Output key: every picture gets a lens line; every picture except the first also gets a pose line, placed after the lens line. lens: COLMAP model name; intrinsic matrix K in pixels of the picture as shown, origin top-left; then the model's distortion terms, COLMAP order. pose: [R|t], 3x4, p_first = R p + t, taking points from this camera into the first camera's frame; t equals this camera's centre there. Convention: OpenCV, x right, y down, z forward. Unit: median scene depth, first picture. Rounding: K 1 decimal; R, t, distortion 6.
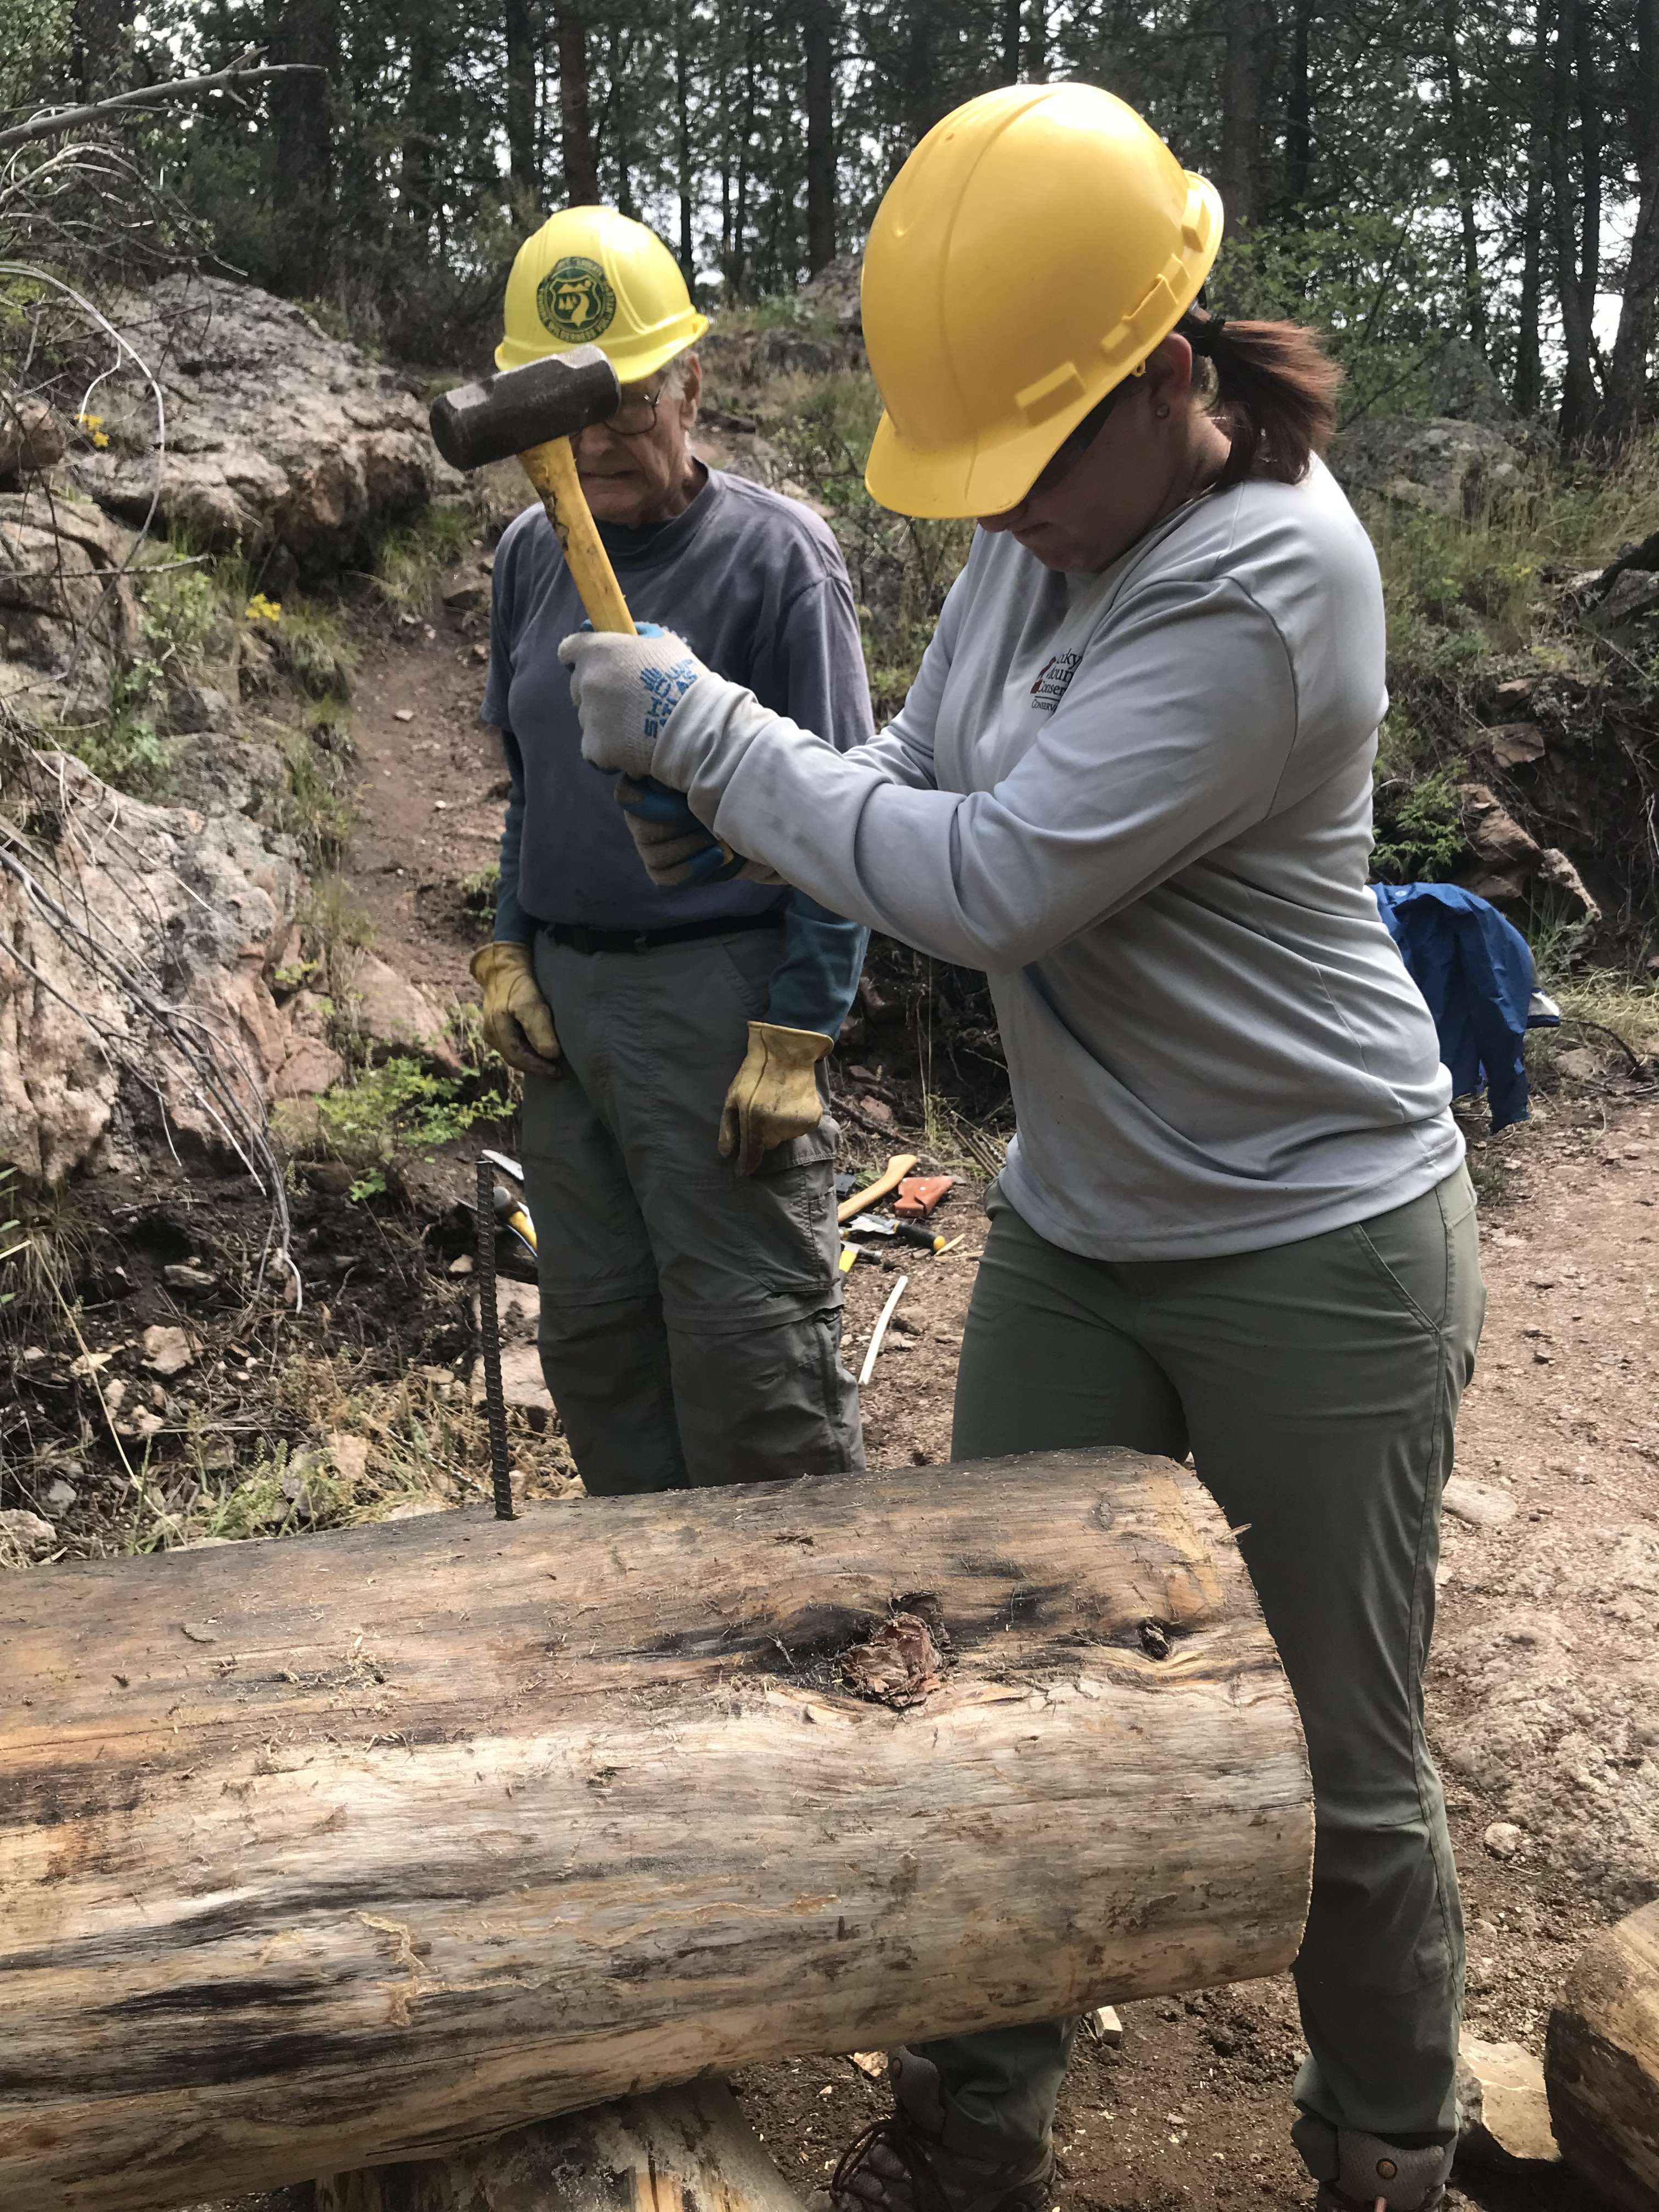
lens RADIAL K [[1846.0, 0, 835.6], [0, 1846.0, 1100.4], [0, 0, 1]] dist [-0.019396, 0.011259]
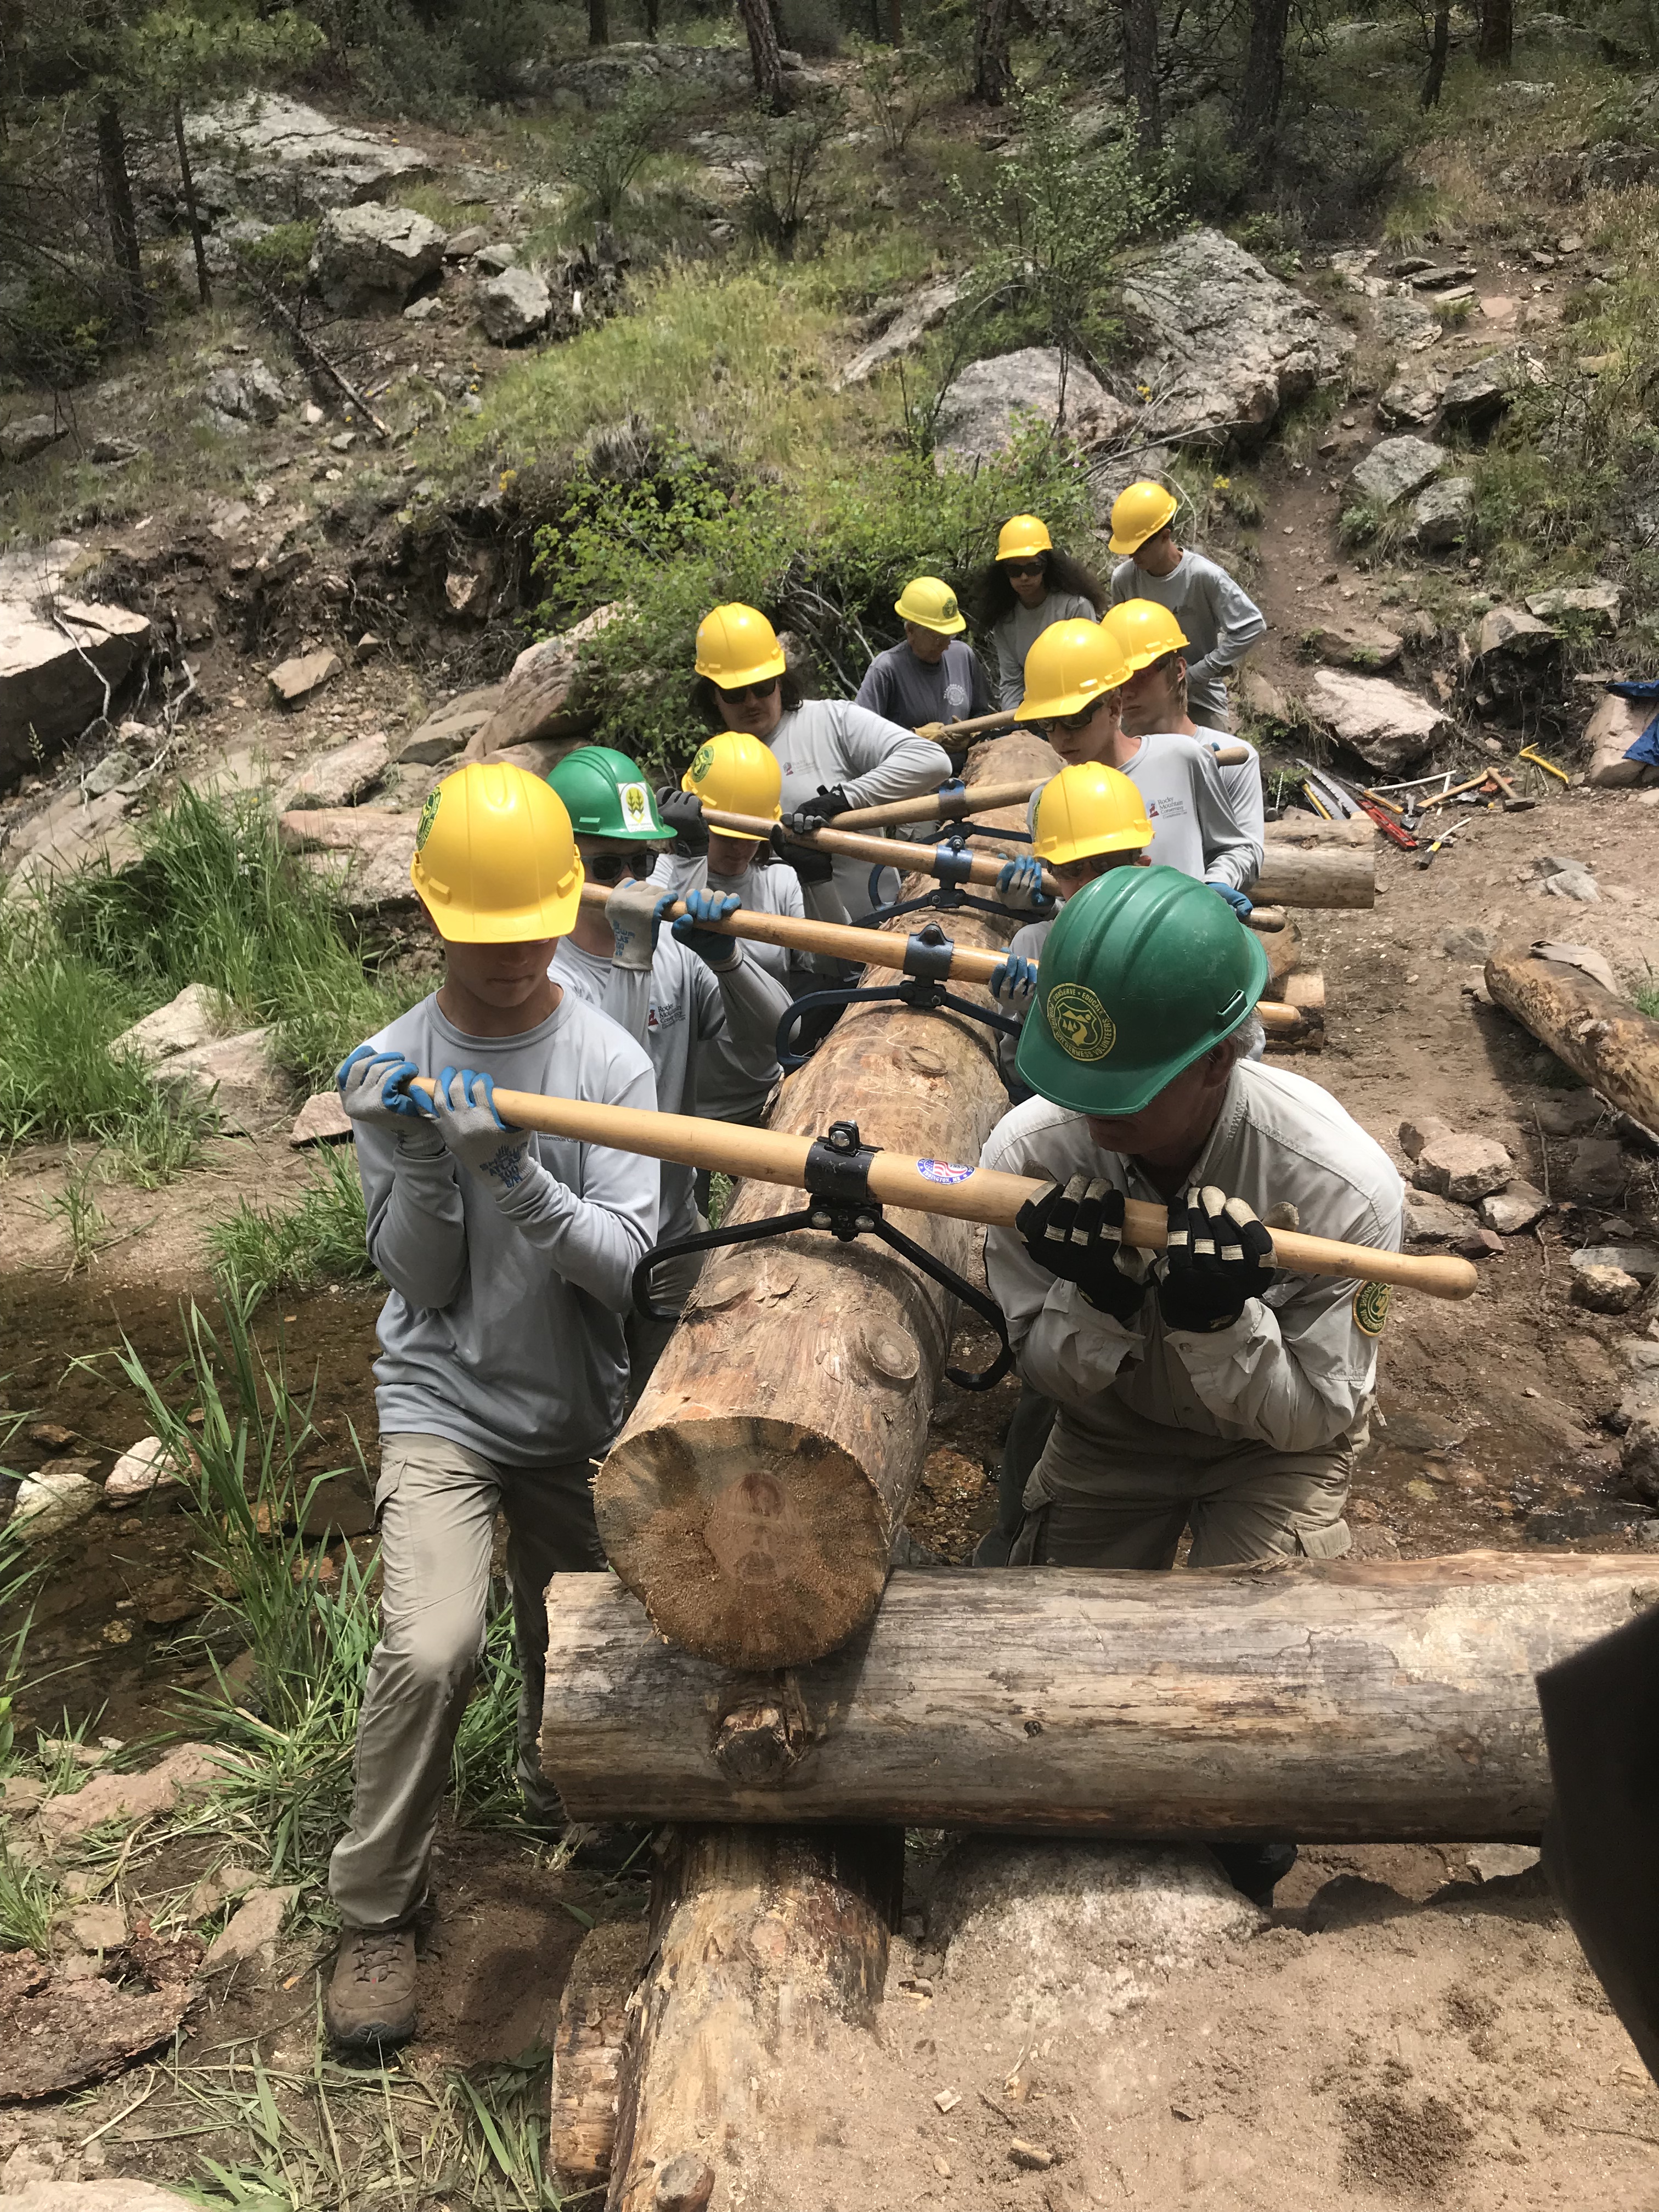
lens RADIAL K [[1846.0, 0, 833.3], [0, 1846.0, 1109.3], [0, 0, 1]] dist [-0.019396, 0.011259]
pose [[0.883838, 0.117491, -0.452798, 0.295283], [-0.015149, 0.974626, 0.223325, -0.038656], [0.467547, -0.190524, 0.863192, -1.026996]]
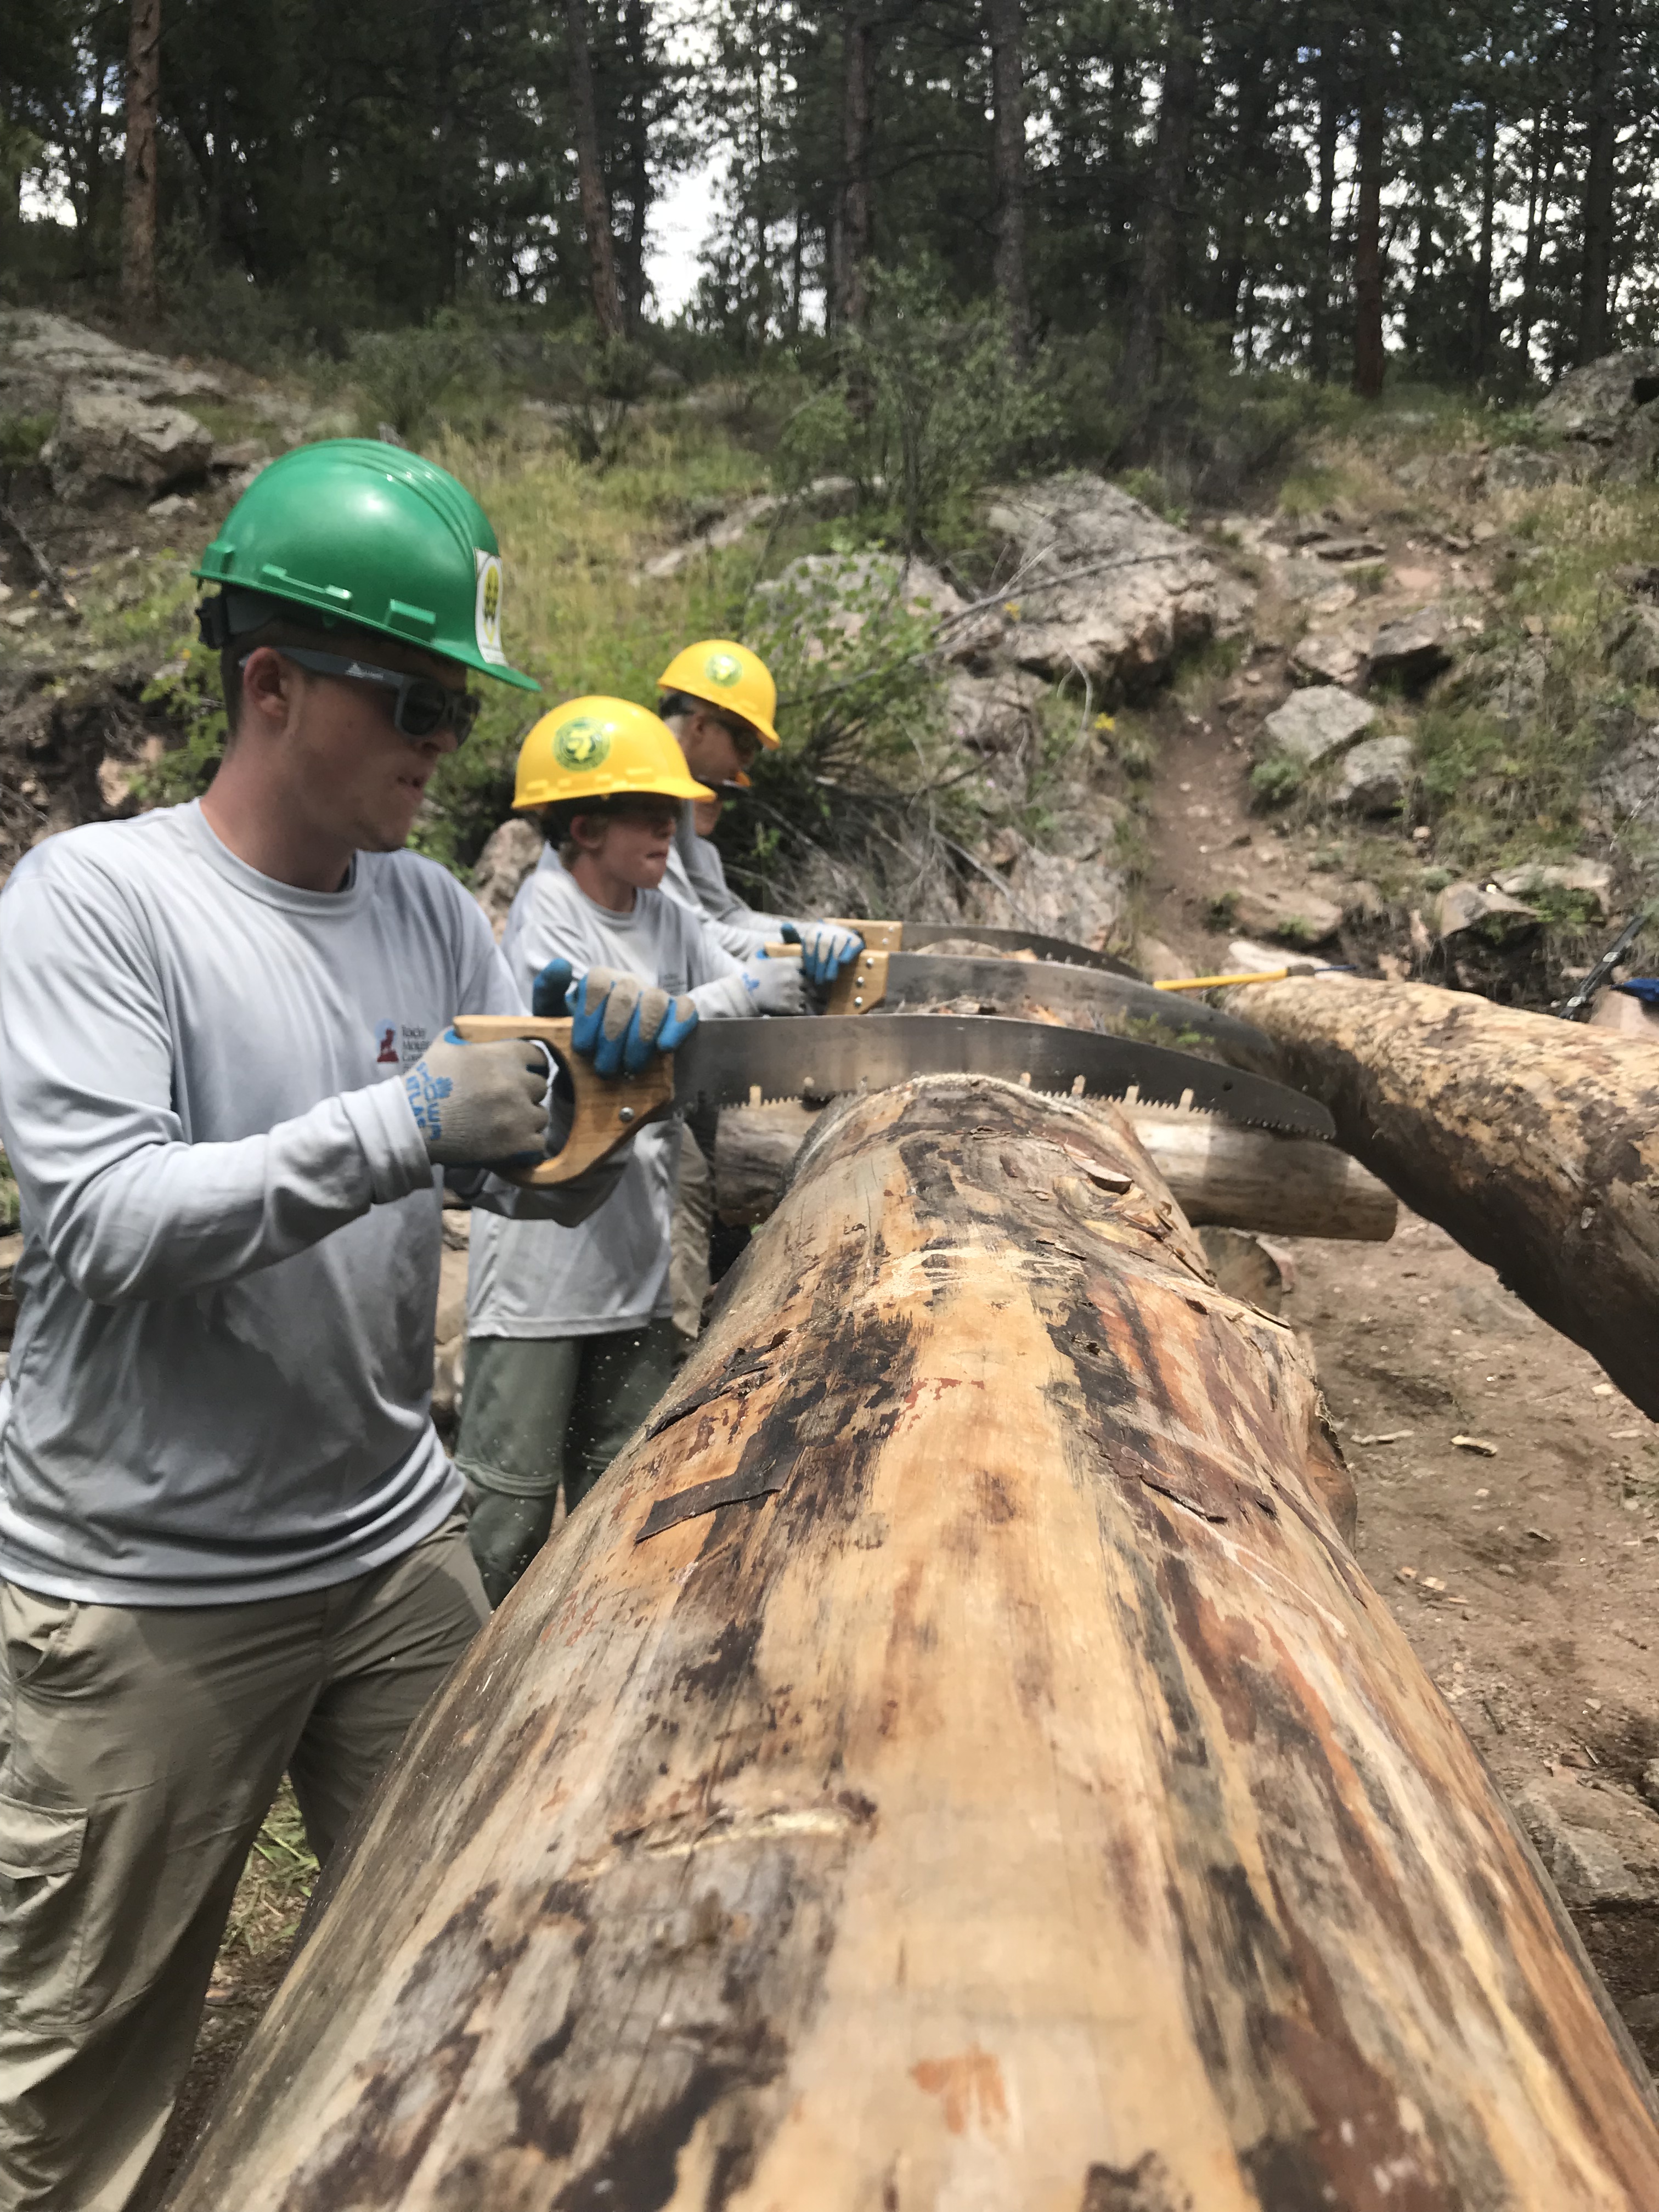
lens RADIAL K [[1846.0, 0, 835.2], [0, 1846.0, 1109.2], [0, 0, 1]] dist [-0.019396, 0.011259]
pose [[0.917933, 0.083479, -0.387854, 0.123765], [-0.077856, 0.996507, 0.030219, 0.039973], [0.389022, 0.002458, 0.921225, -0.561237]]
